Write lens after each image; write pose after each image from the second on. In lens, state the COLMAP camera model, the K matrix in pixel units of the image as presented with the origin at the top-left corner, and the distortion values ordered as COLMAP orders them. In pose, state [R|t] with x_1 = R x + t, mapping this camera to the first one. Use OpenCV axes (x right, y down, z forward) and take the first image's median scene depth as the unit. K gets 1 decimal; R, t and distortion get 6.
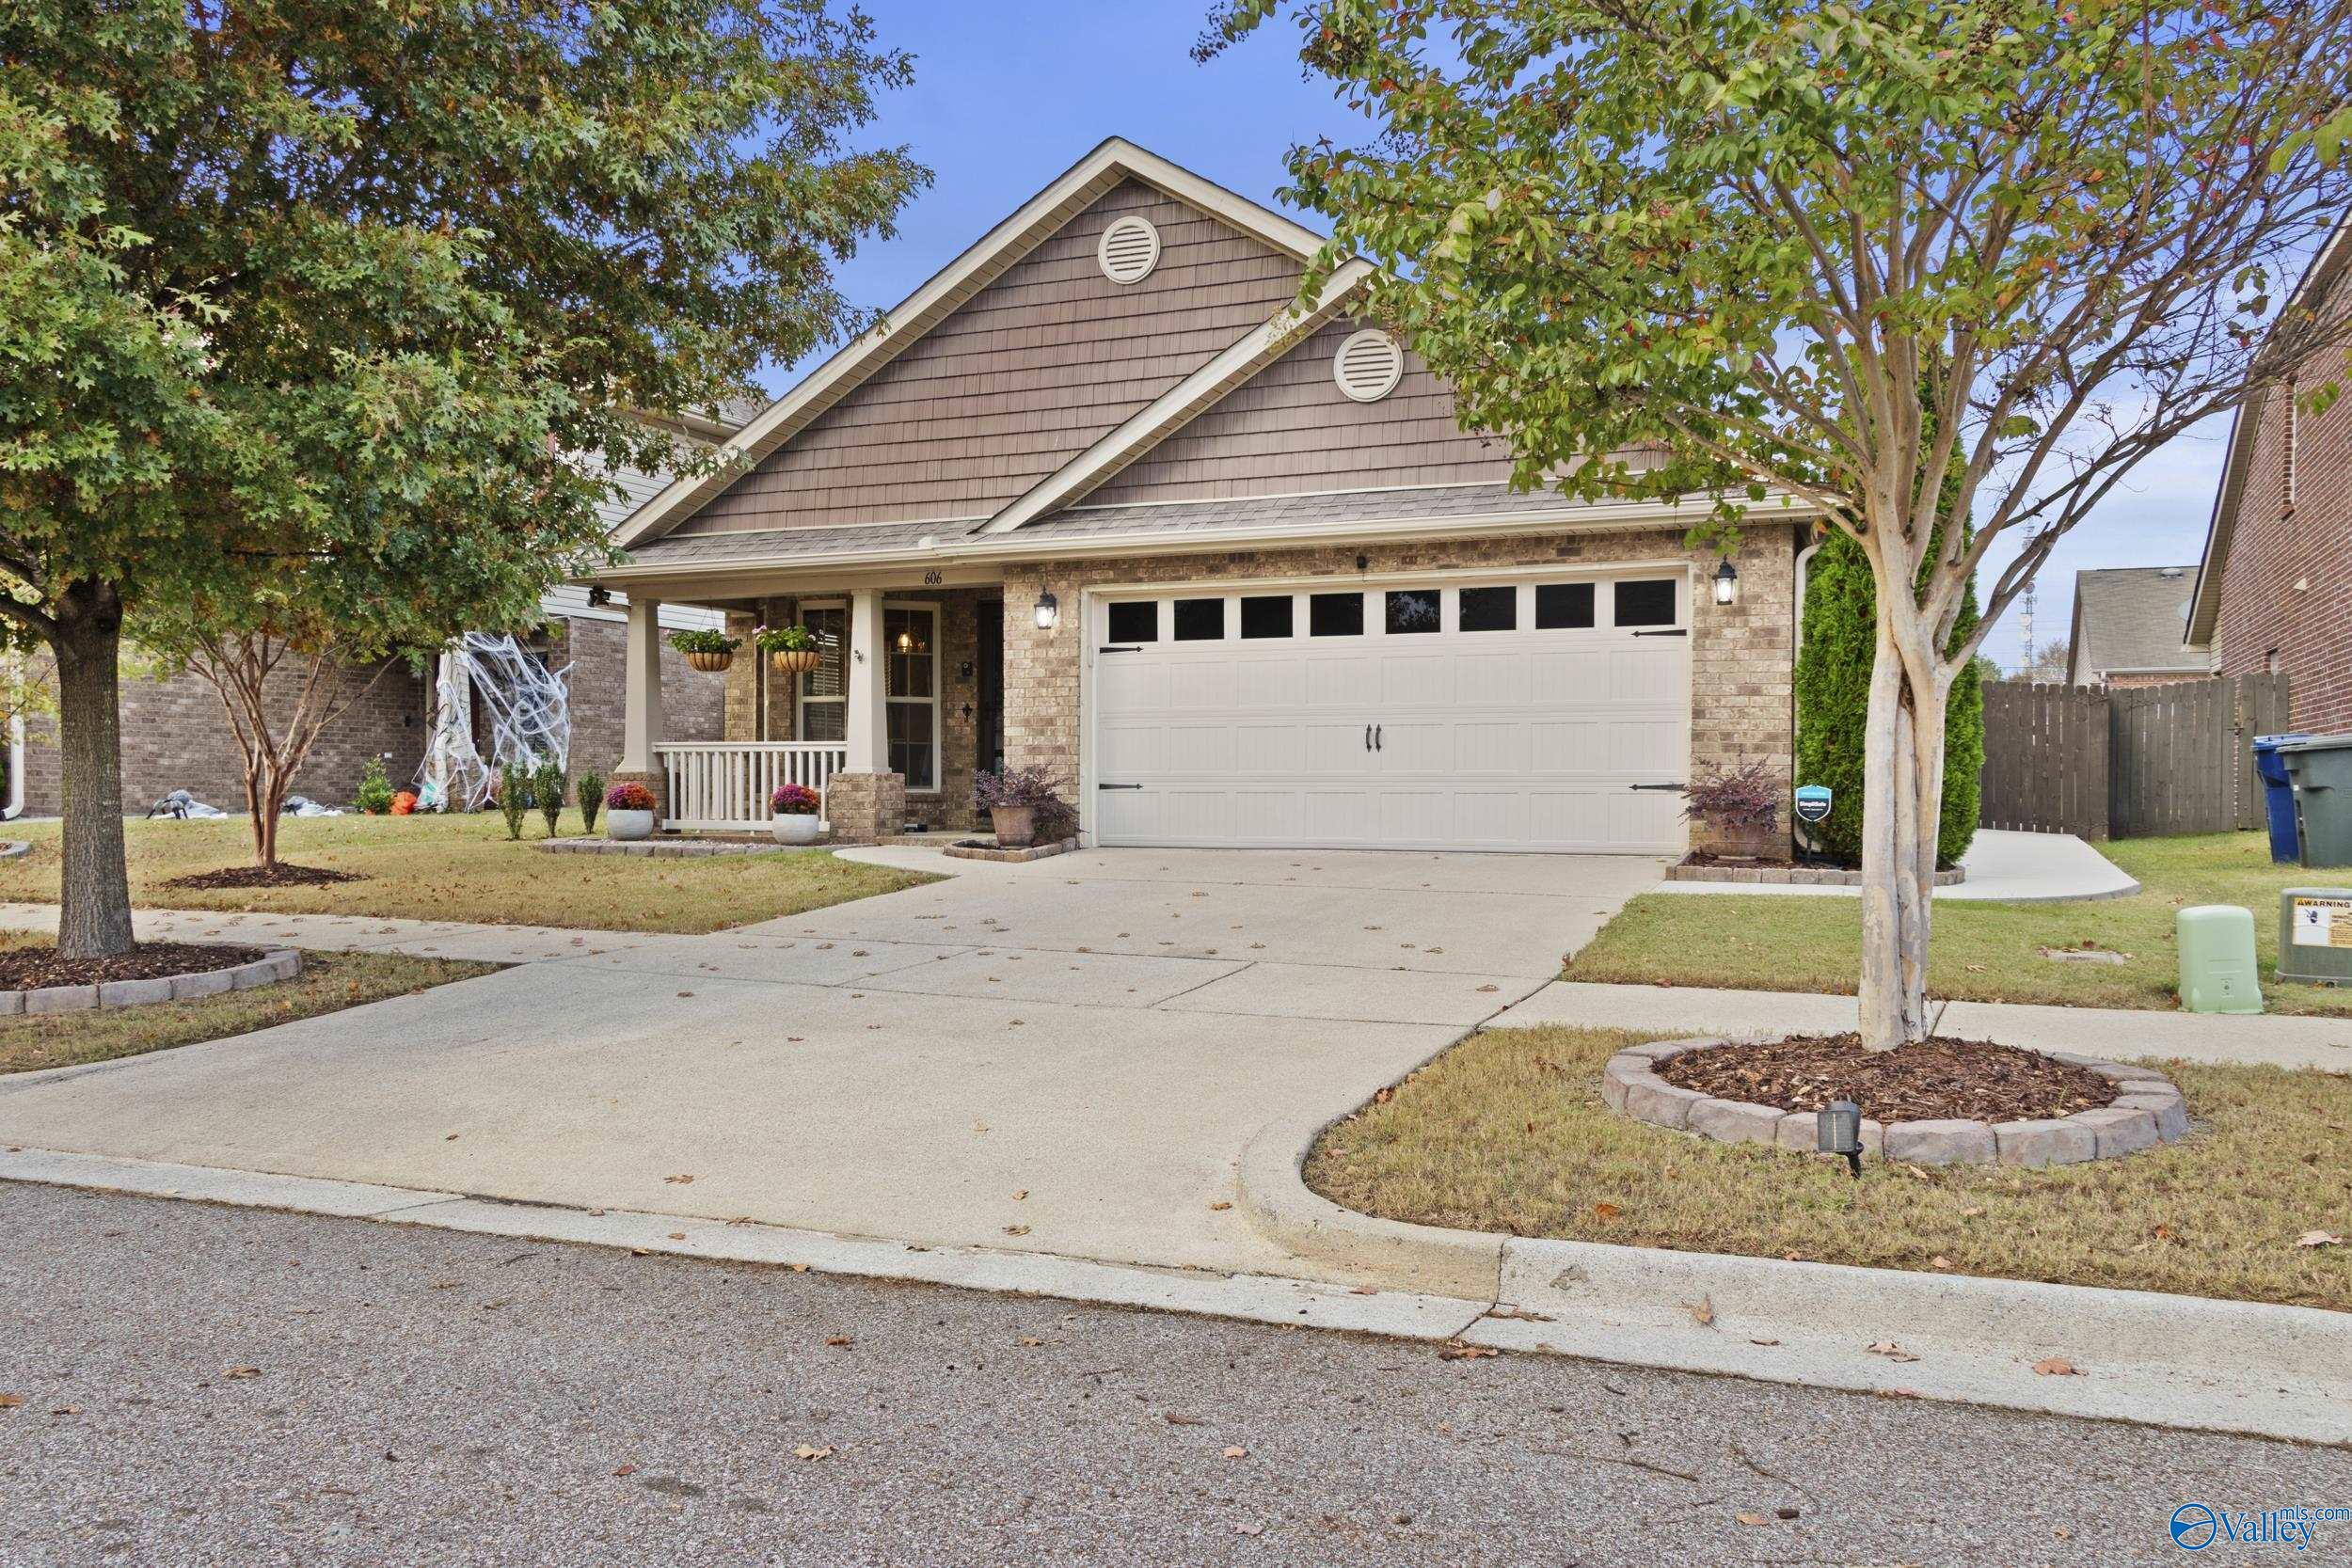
lens RADIAL K [[1908.8, 0, 1176.6], [0, 1908.8, 787.7], [0, 0, 1]] dist [0.007537, -0.009009]
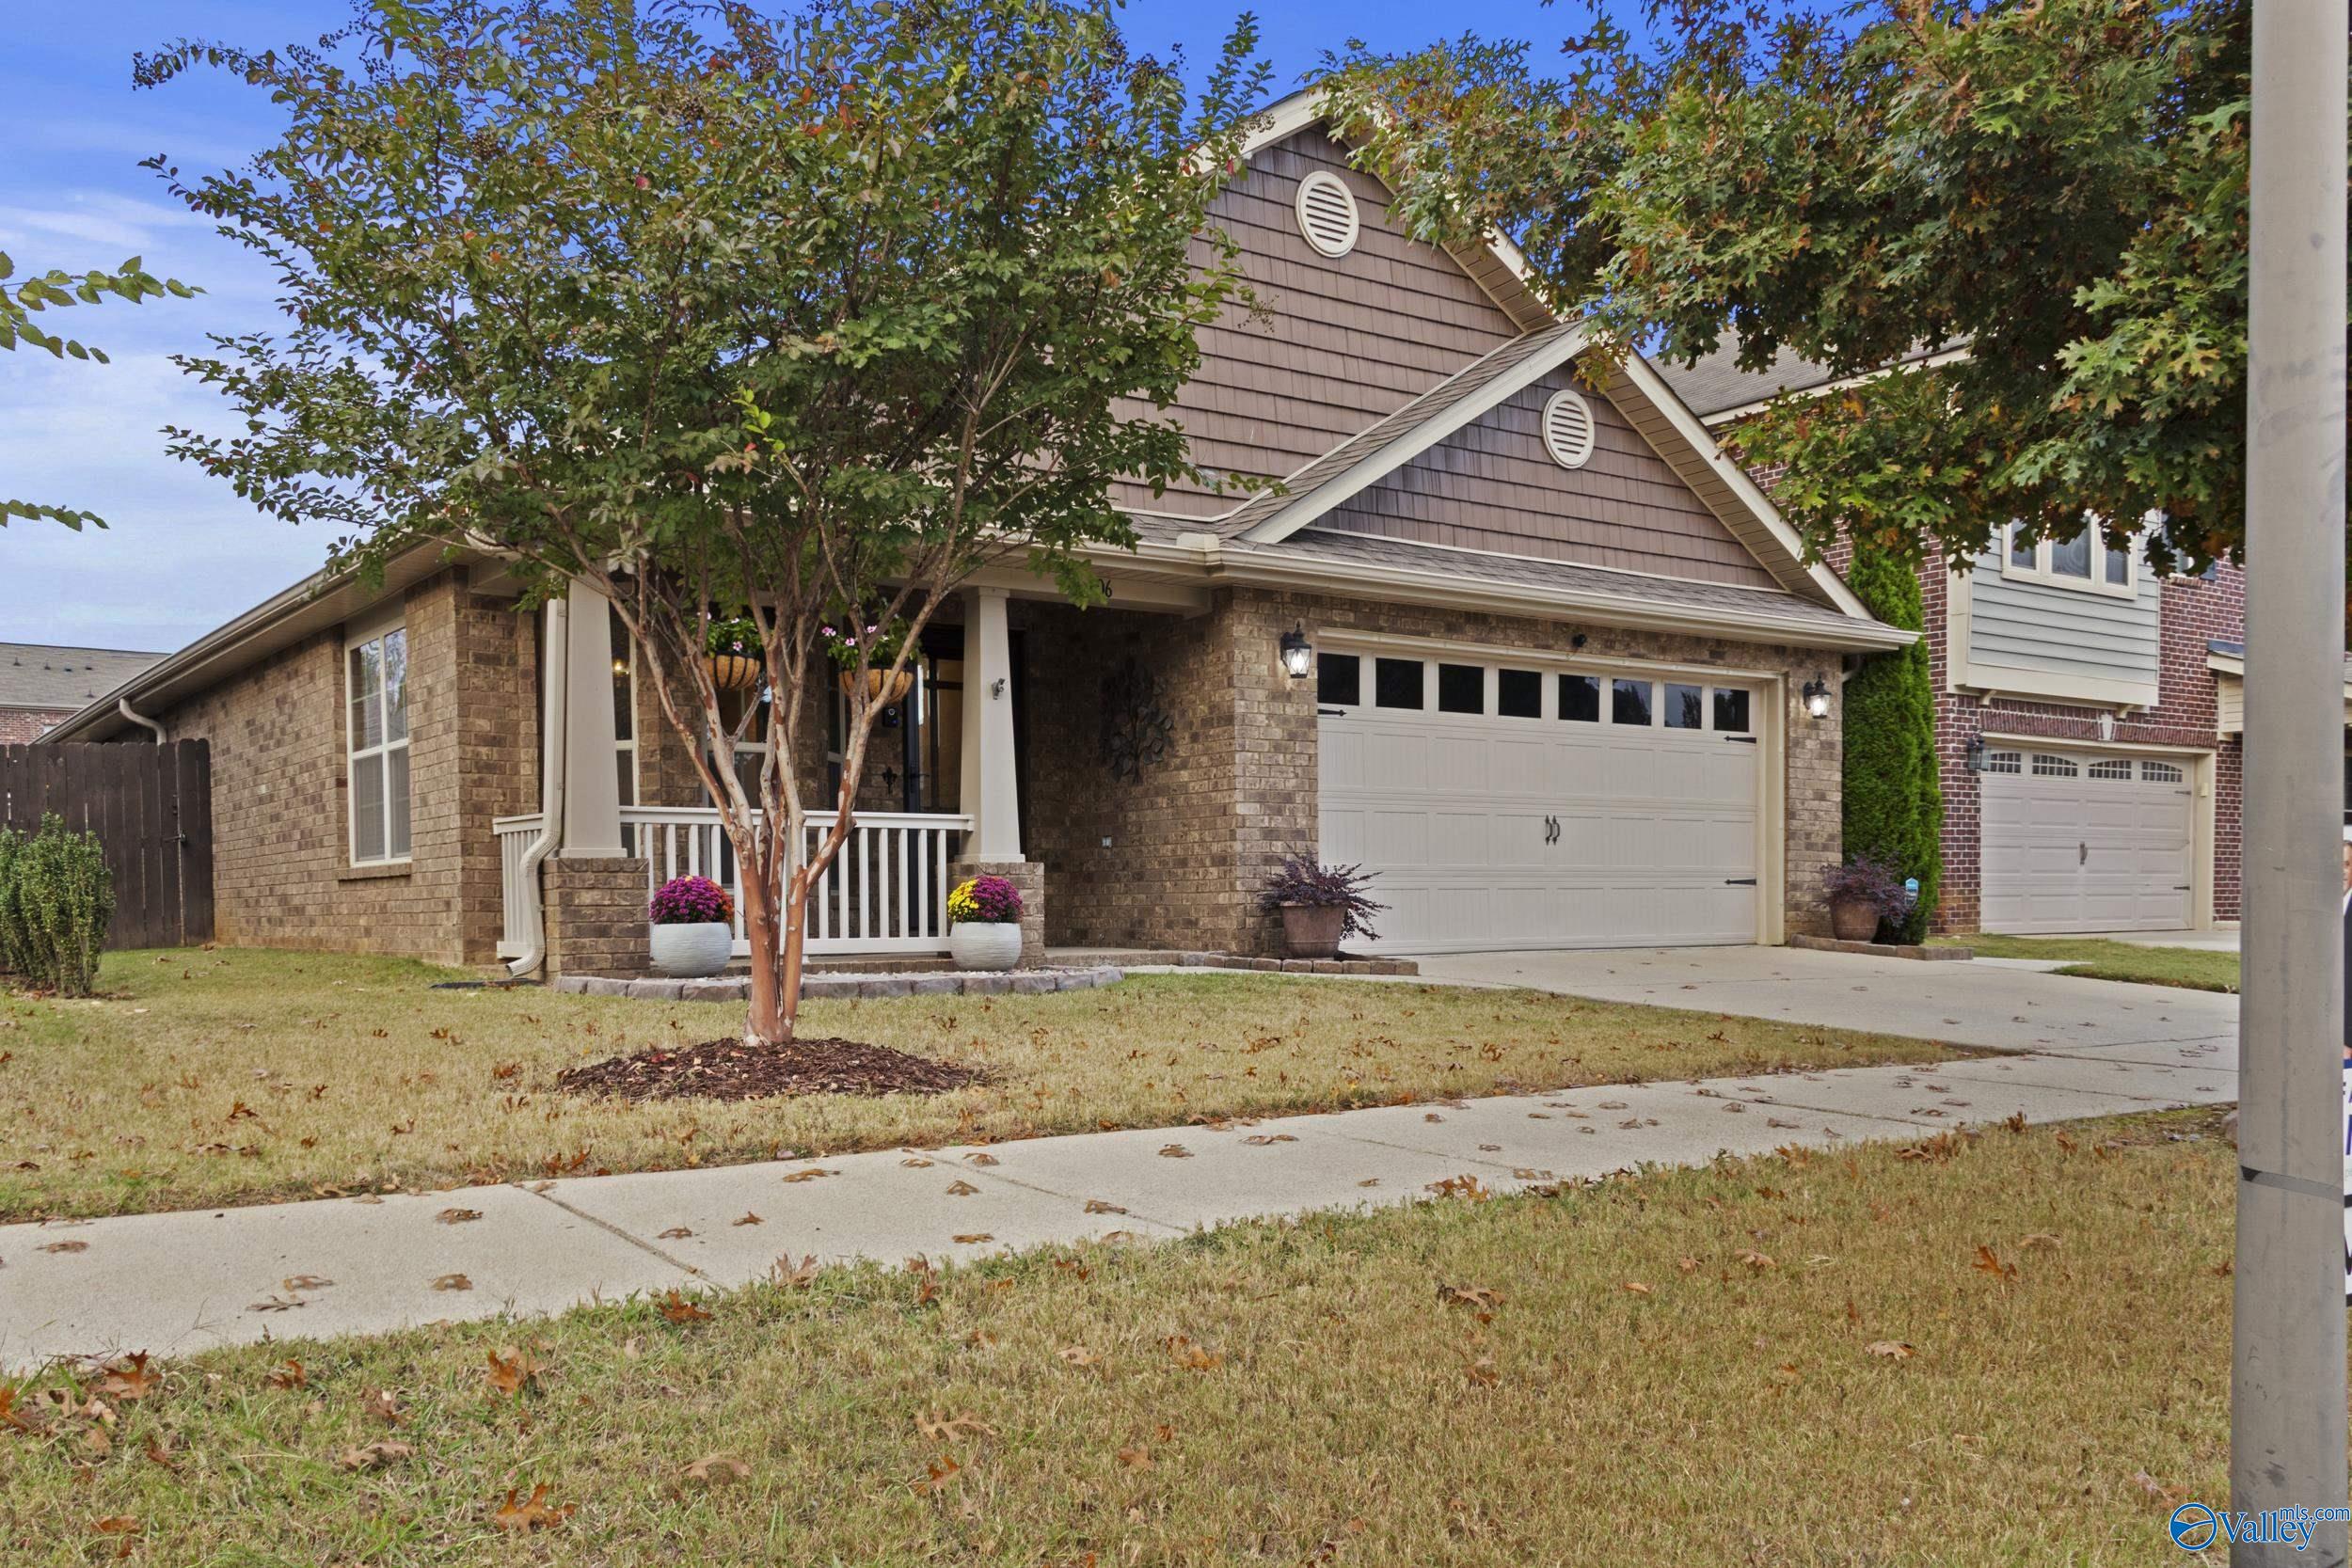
lens RADIAL K [[1908.8, 0, 1177.1], [0, 1908.8, 923.6], [0, 0, 1]] dist [0.007537, -0.009009]
pose [[0.530972, -0.023731, 0.847057, -0.750936], [-0.004597, 0.999512, 0.030884, -0.007343], [-0.847377, -0.020292, 0.530604, 0.624263]]
